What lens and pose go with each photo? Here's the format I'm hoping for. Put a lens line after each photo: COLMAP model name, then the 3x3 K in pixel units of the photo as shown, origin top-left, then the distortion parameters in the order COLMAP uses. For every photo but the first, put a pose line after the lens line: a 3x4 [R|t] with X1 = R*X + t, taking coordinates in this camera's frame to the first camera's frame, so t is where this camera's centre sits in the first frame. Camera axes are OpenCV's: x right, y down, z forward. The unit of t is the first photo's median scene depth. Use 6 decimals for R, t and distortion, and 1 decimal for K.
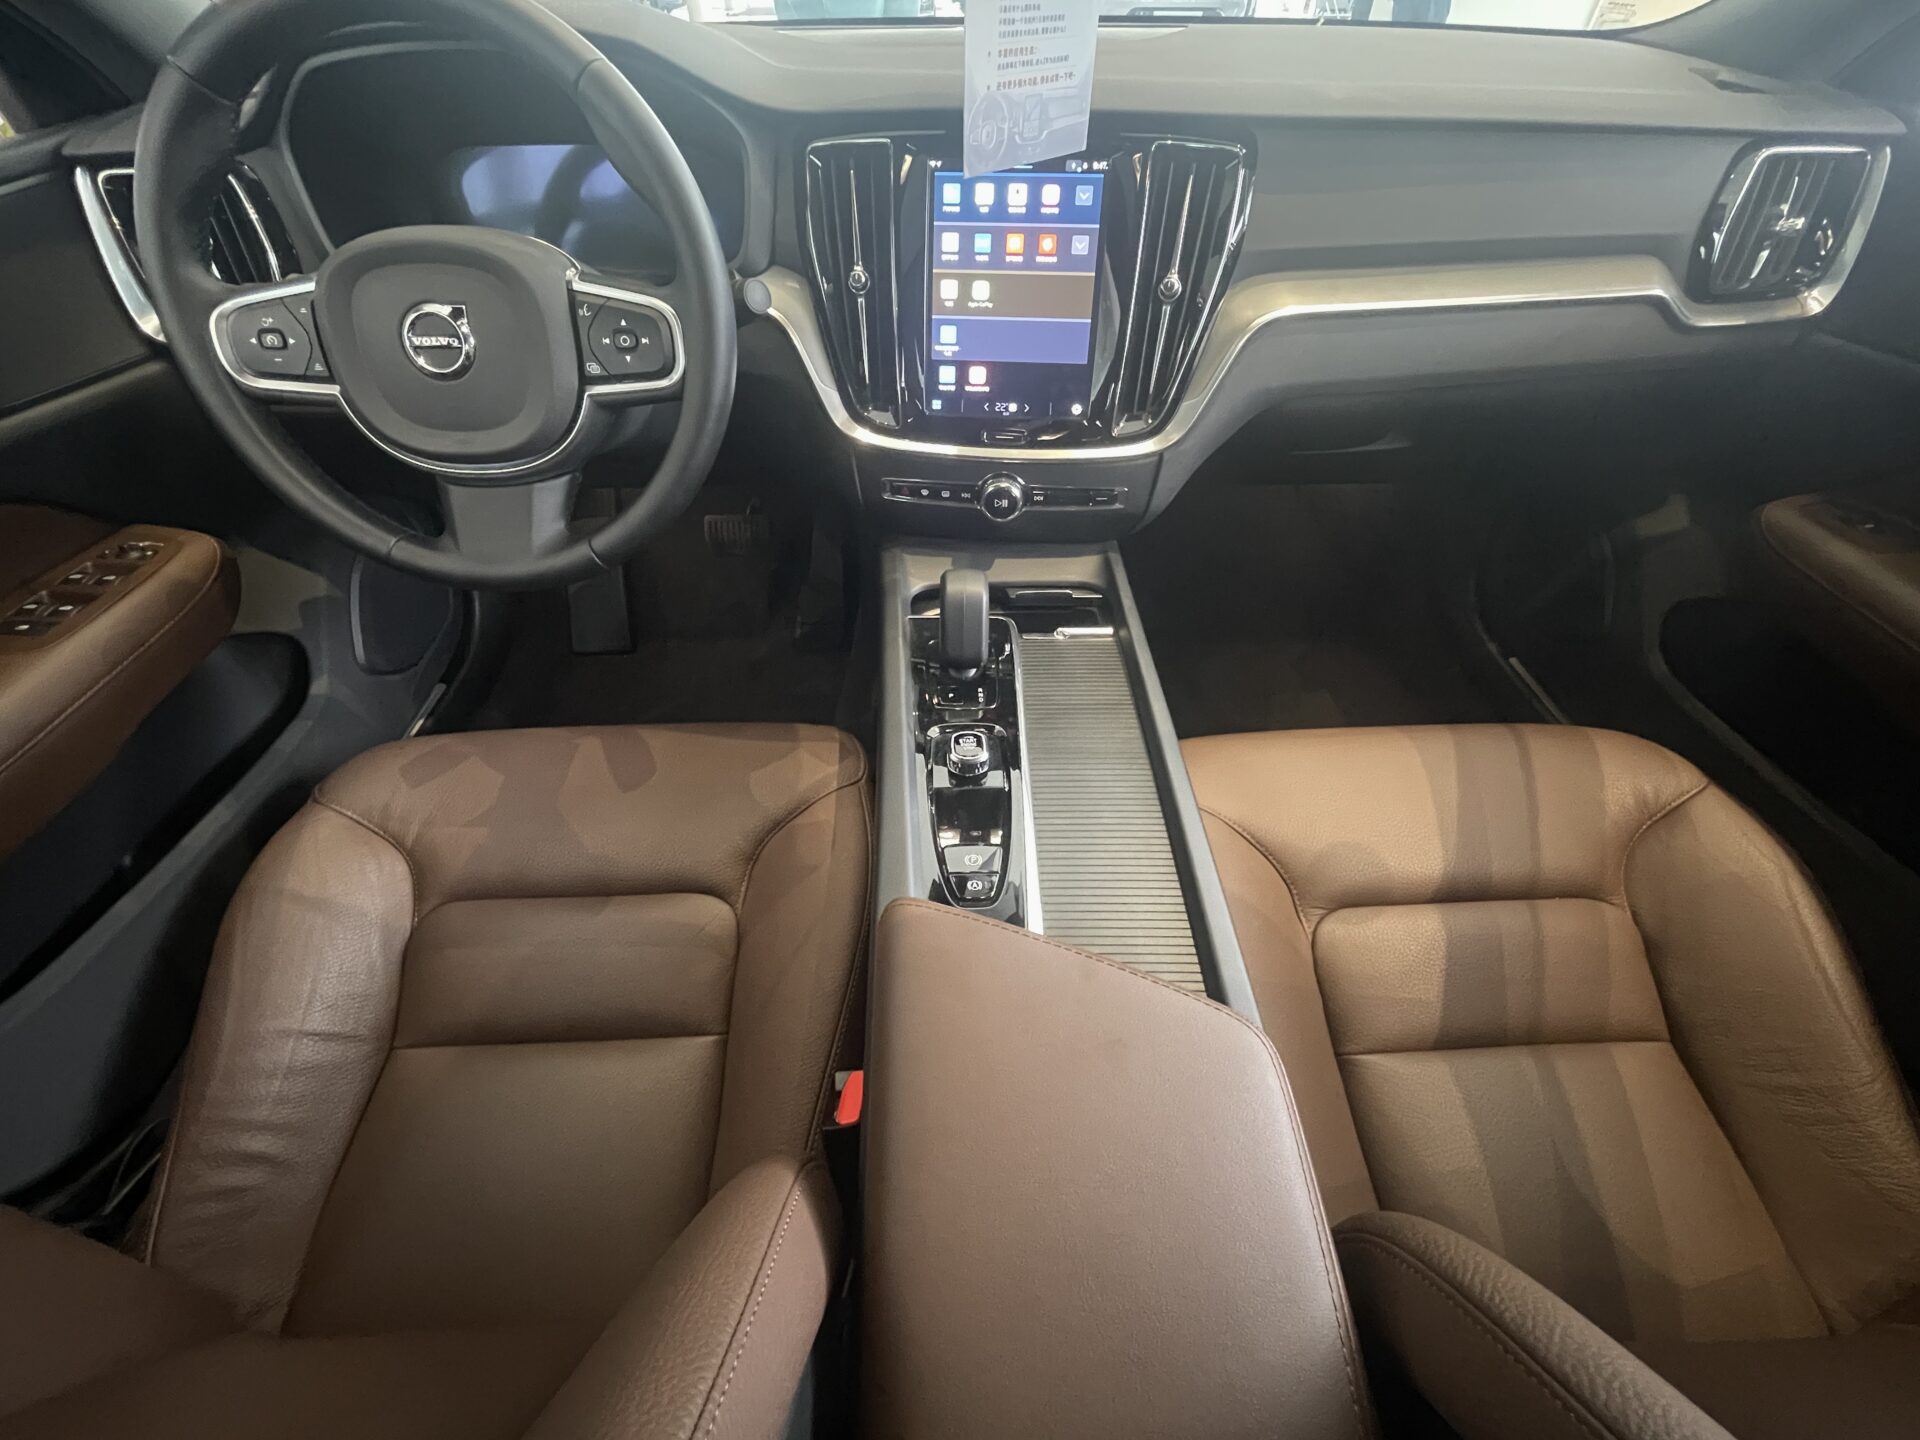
lens RADIAL K [[803.9, 0, 964.5], [0, 803.9, 707.1], [0, 0, 1]] dist [-0.000612, 0.000600]
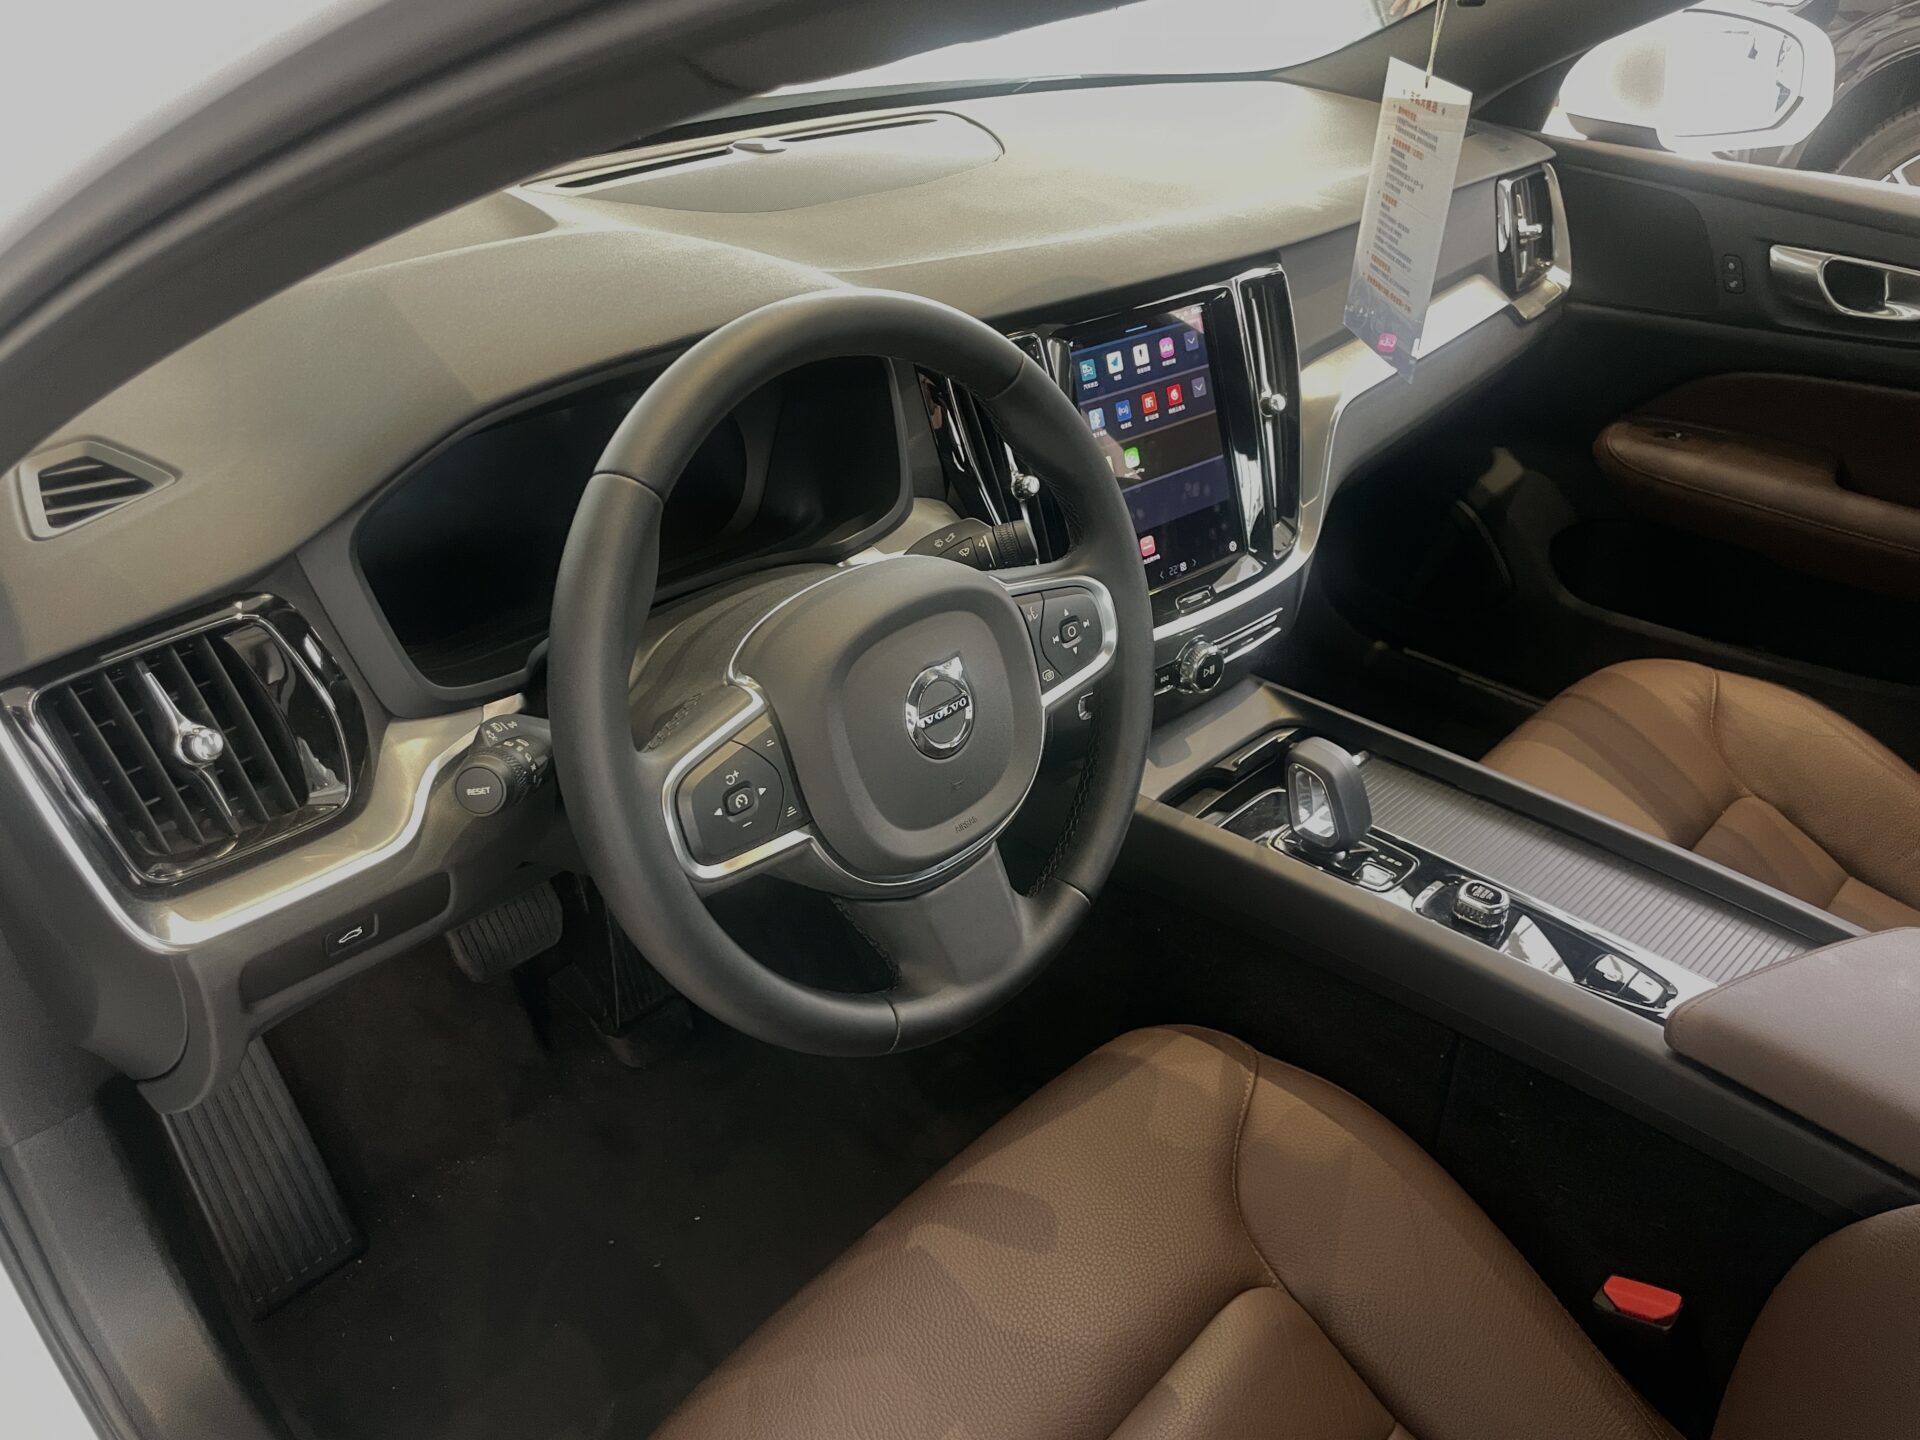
lens RADIAL K [[1463.5, 0, 955.2], [0, 1463.5, 708.3], [0, 0, 1]] dist [0.006819, -0.016435]
pose [[0.721859, -0.362976, 0.589210, -1.174511], [0.466035, 0.884380, -0.026140, -0.332826], [-0.511598, 0.293462, 0.807557, -0.105641]]
